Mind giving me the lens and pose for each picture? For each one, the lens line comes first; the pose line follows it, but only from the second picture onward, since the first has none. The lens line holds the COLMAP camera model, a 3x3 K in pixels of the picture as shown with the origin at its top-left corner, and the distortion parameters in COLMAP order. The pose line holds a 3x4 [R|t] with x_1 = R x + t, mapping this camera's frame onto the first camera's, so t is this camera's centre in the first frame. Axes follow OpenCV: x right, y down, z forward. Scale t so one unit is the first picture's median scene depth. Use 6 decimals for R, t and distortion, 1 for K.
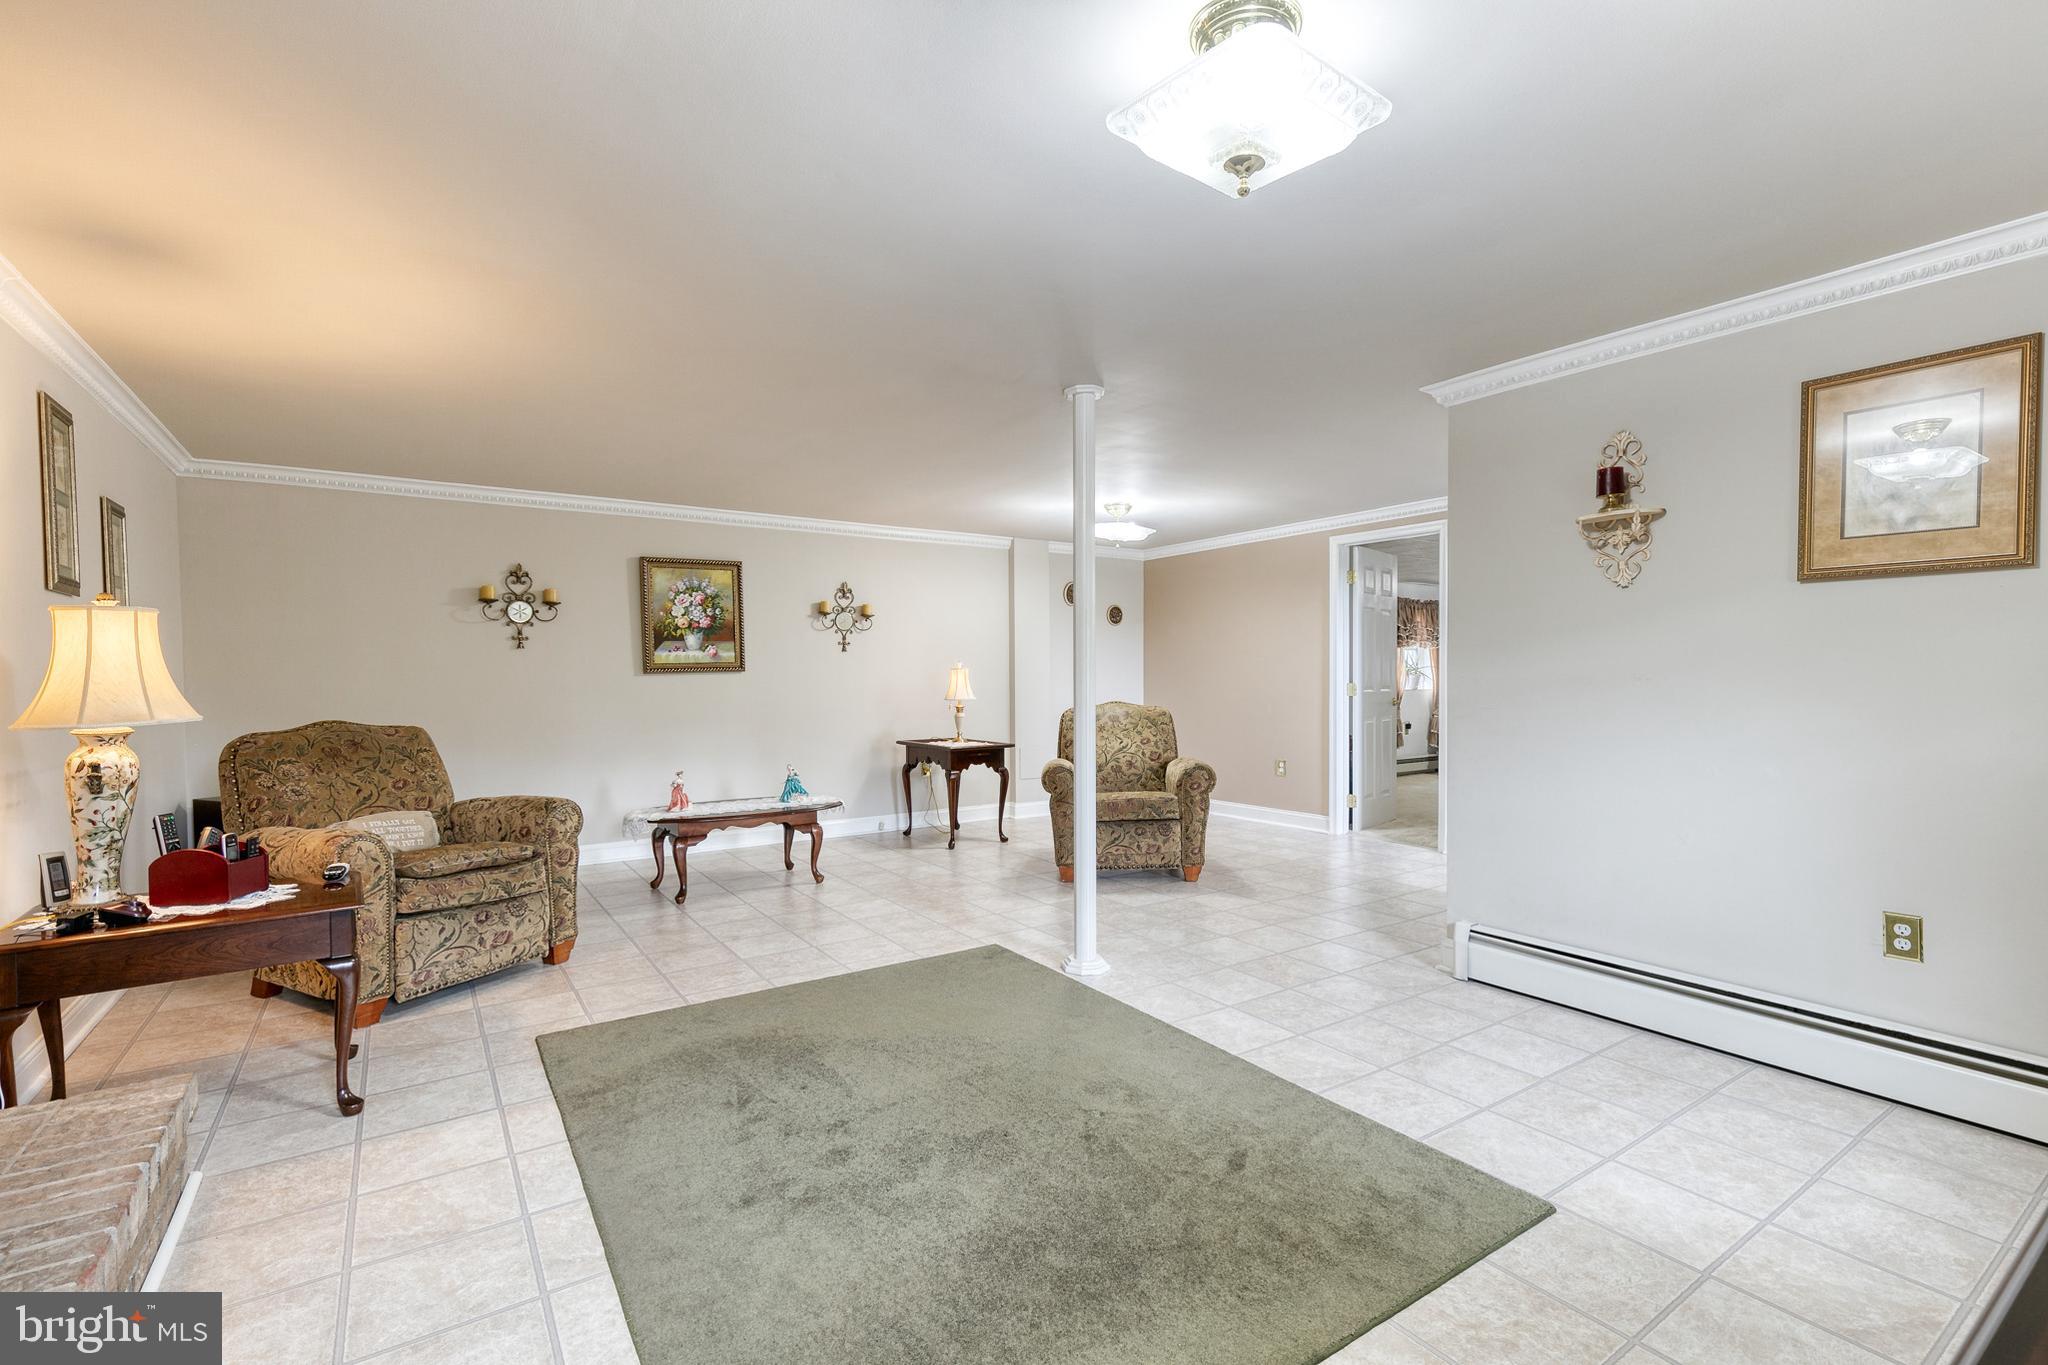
lens RADIAL K [[928.0, 0, 1043.0], [0, 928.0, 690.9], [0, 0, 1]] dist [0.014562, 0.000103]
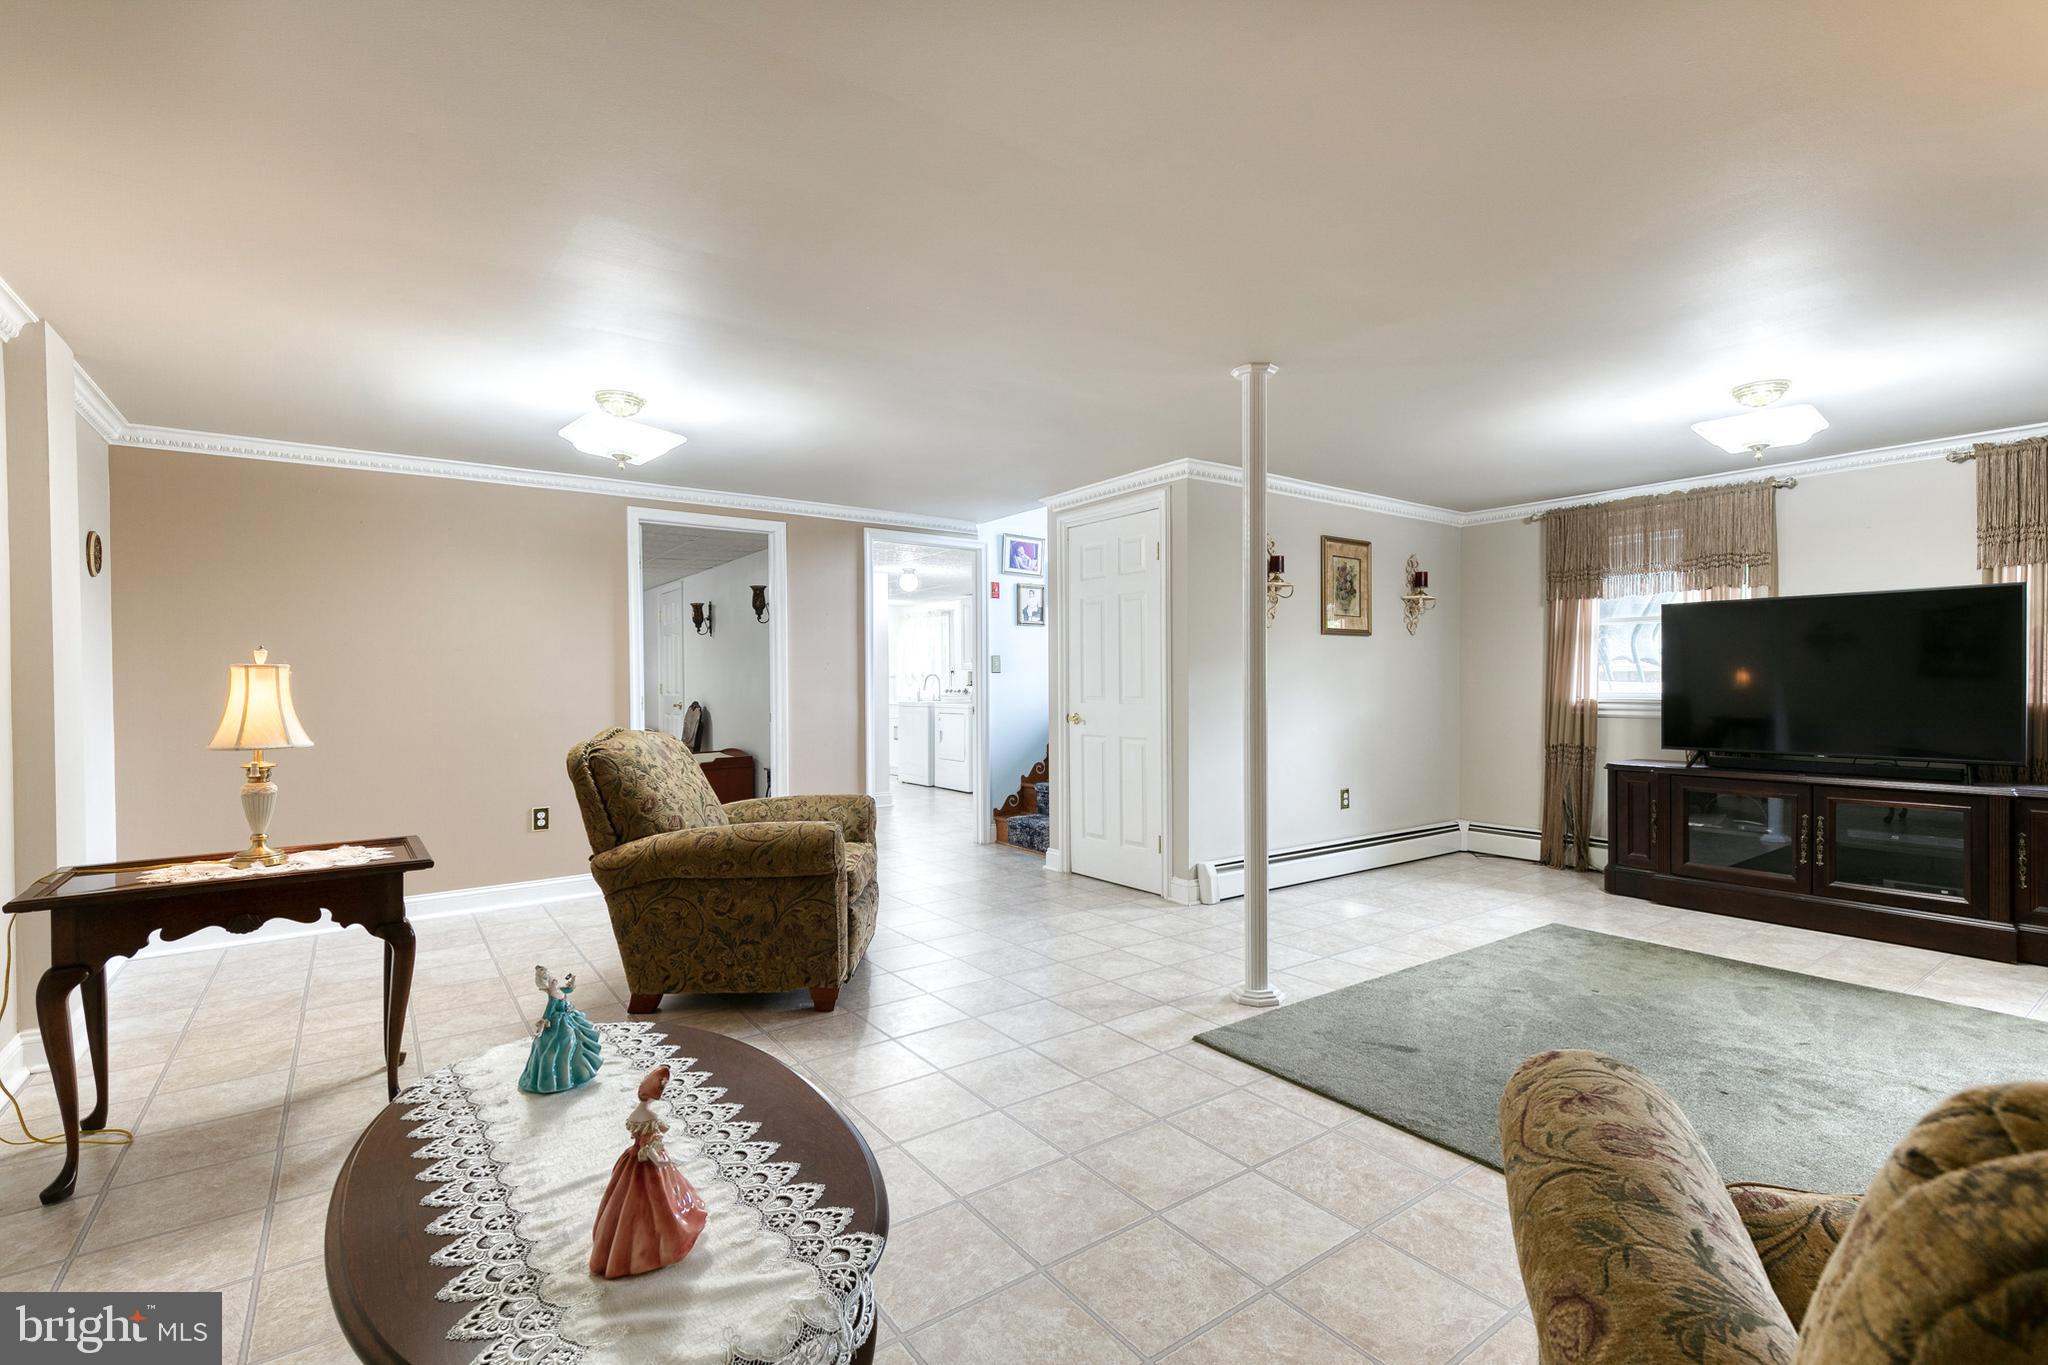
lens RADIAL K [[928.0, 0, 1043.0], [0, 928.0, 690.9], [0, 0, 1]] dist [0.014562, 0.000103]
pose [[-0.039056, -0.003879, 0.999229, -0.784946], [0.024548, 0.999687, 0.004841, -0.013043], [-0.998935, 0.024718, -0.038948, 1.128058]]
